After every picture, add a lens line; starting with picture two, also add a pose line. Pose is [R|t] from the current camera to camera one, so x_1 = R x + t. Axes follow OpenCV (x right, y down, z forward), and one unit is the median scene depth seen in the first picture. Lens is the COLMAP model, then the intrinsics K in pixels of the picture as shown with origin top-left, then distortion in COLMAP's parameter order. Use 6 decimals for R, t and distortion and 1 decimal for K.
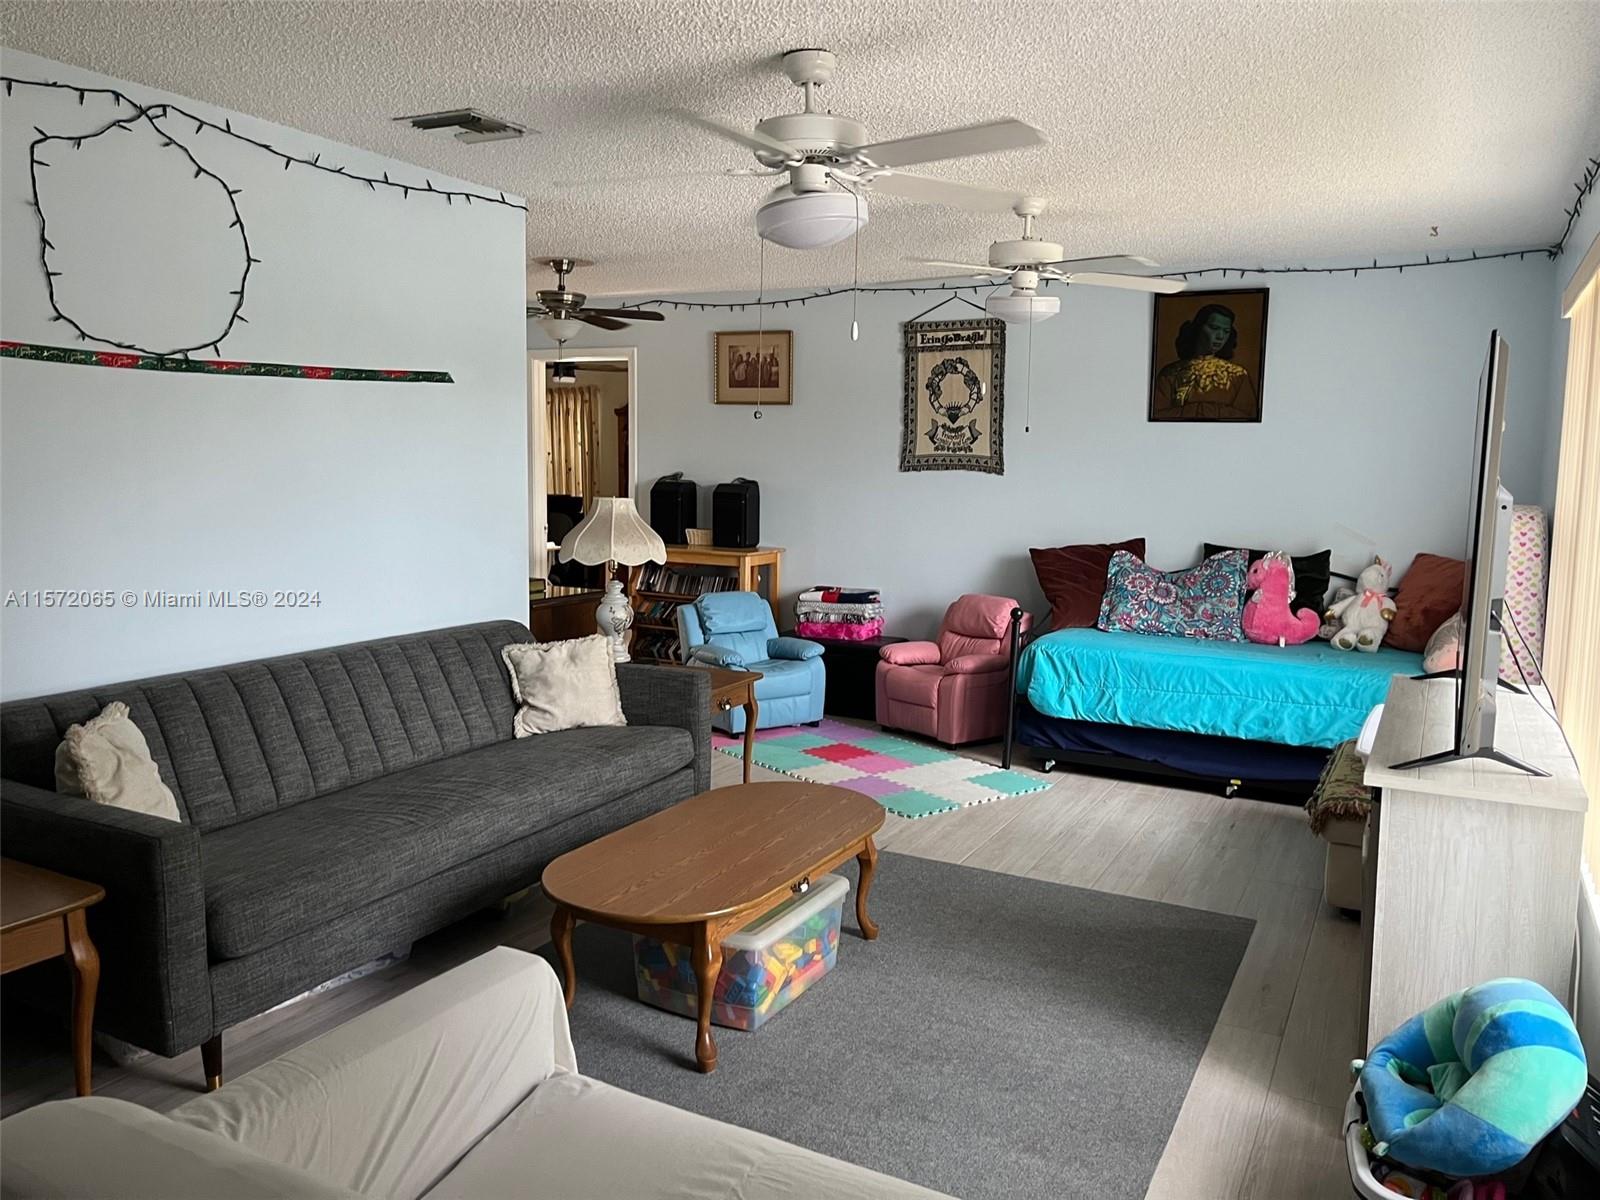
lens RADIAL K [[1197.5, 0, 789.1], [0, 1197.5, 593.8], [0, 0, 1]] dist [0.061891, -0.096412]
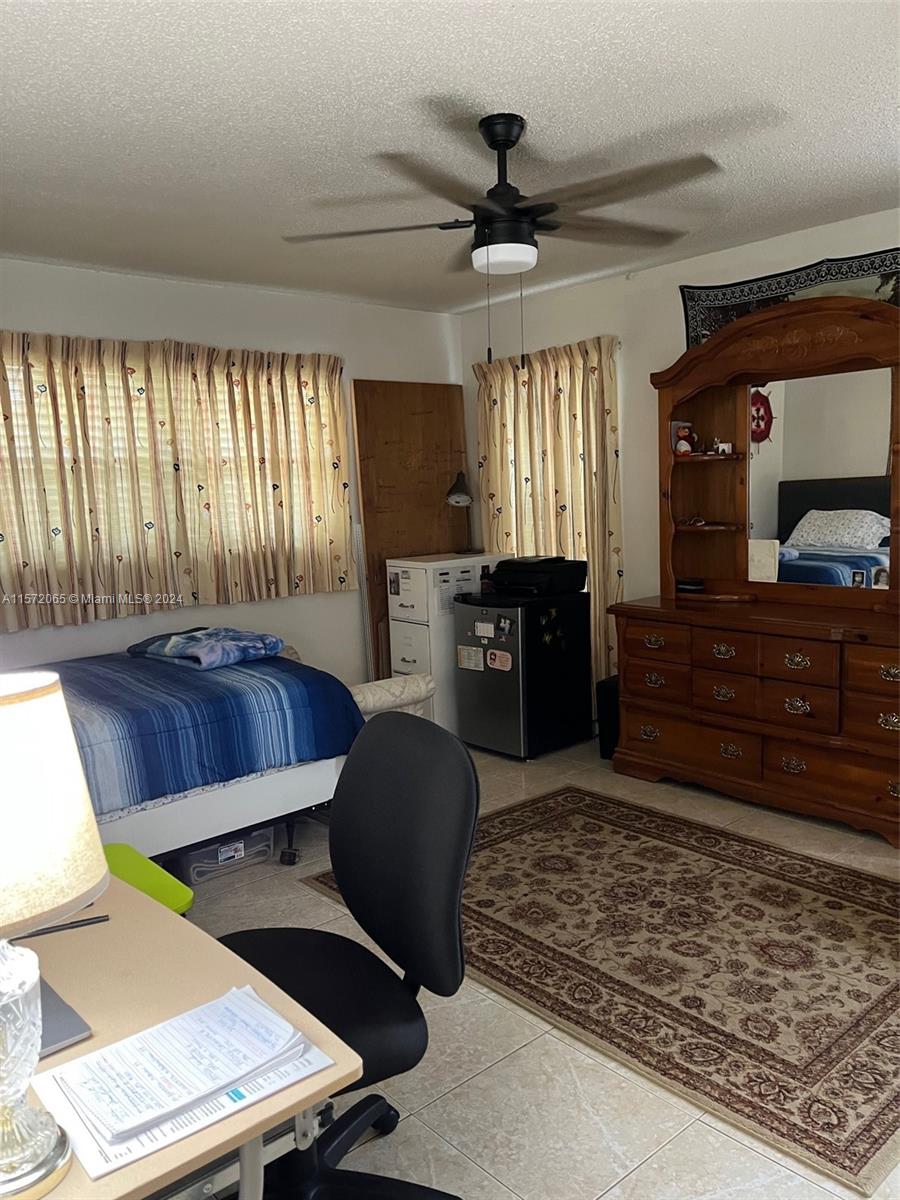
lens RADIAL K [[898.1, 0, 441.0], [0, 898.1, 609.3], [0, 0, 1]] dist [0.061891, -0.096412]
pose [[0.930568, -0.009012, -0.366009, -0.169528], [0.015592, 0.999766, 0.015026, -0.124652], [0.365788, -0.019690, 0.930490, 1.163814]]
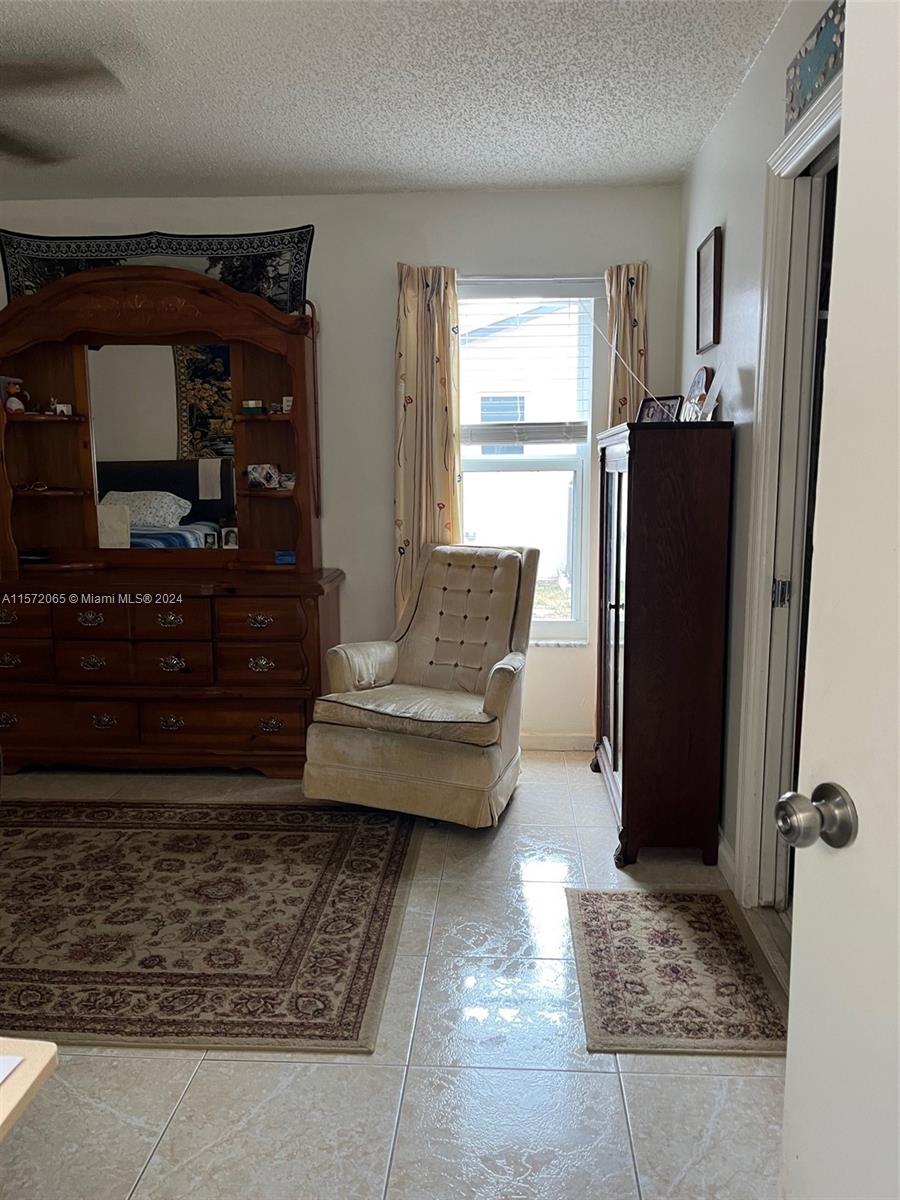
lens RADIAL K [[898.1, 0, 460.4], [0, 898.1, 596.5], [0, 0, 1]] dist [0.061891, -0.096412]
pose [[0.907106, -0.084026, 0.412430, -0.233114], [0.073212, 0.996432, 0.041984, -0.107113], [-0.414486, -0.007889, 0.910021, 1.168305]]
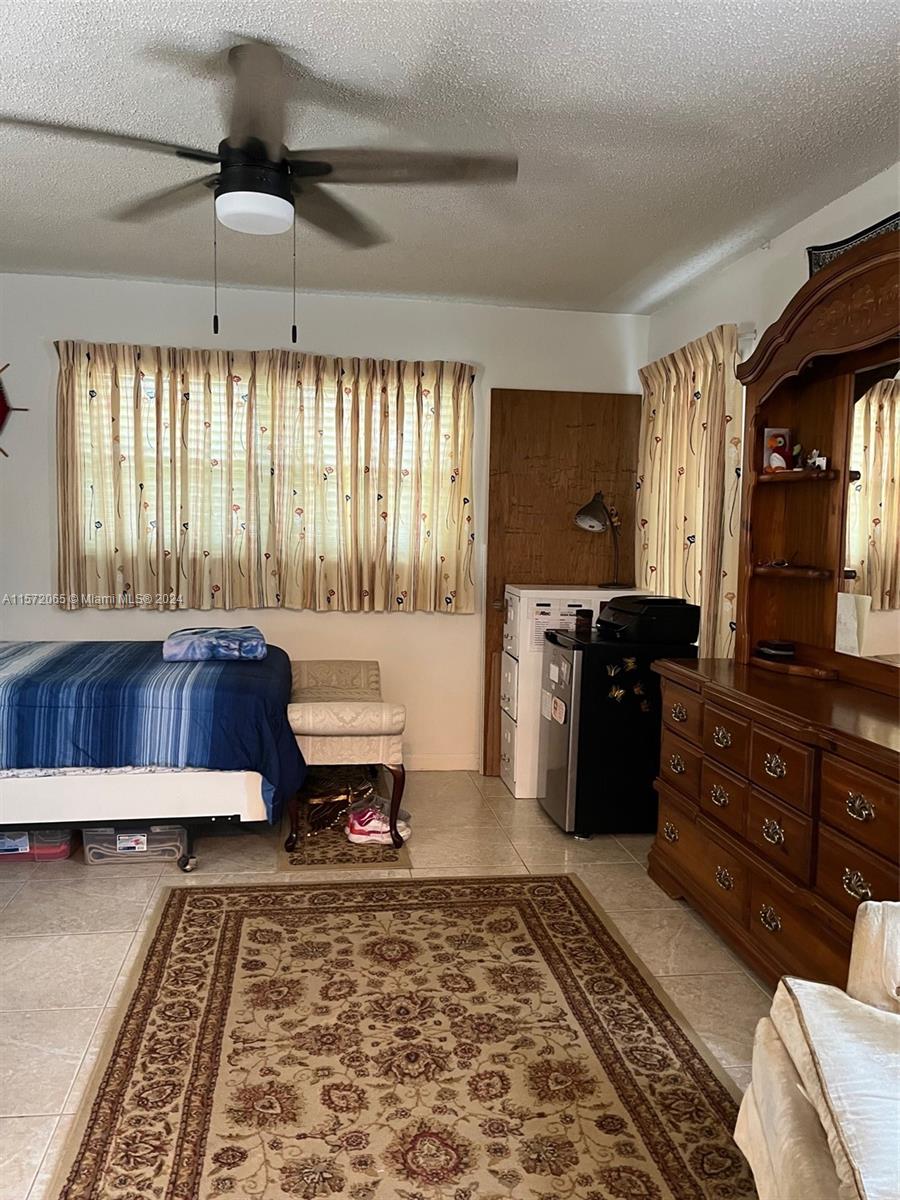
lens RADIAL K [[898.1, 0, 450.9], [0, 898.1, 610.2], [0, 0, 1]] dist [0.061891, -0.096412]
pose [[0.610235, 0.064140, -0.789619, 0.030814], [-0.107131, 0.994243, -0.002032, -0.130351], [0.784943, 0.085833, 0.613594, 1.400795]]
